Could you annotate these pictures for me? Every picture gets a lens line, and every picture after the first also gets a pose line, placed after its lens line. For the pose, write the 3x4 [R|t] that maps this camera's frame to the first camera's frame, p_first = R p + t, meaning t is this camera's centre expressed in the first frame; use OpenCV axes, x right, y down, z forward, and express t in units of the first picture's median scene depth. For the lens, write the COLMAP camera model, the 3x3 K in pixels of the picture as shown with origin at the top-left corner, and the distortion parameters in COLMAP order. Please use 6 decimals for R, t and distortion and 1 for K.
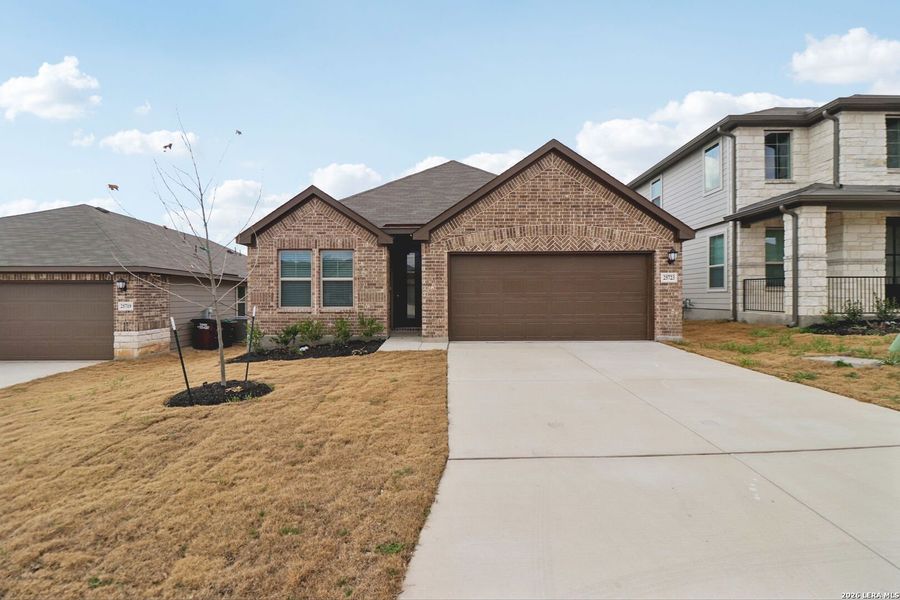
lens RADIAL K [[379.7, 0, 450.0], [0, 379.7, 300.0], [0, 0, 1]] dist [0.001225, -0.008254]
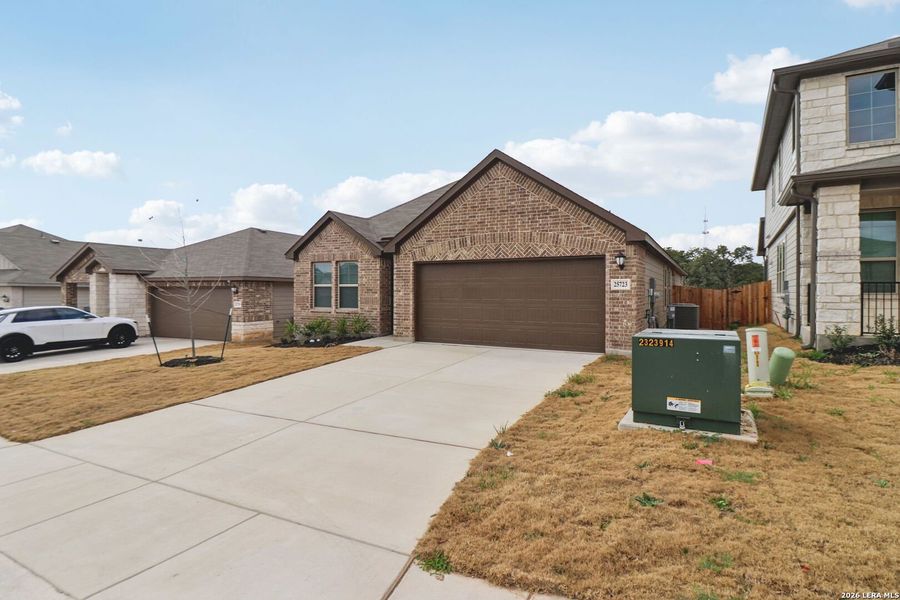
lens RADIAL K [[417.5, 0, 437.7], [0, 417.5, 298.3], [0, 0, 1]] dist [0.003019, -0.012012]
pose [[0.892378, 0.011556, -0.451142, 0.617186], [-0.011235, 0.999931, 0.003389, -0.023742], [0.451150, 0.002045, 0.892446, -0.070722]]
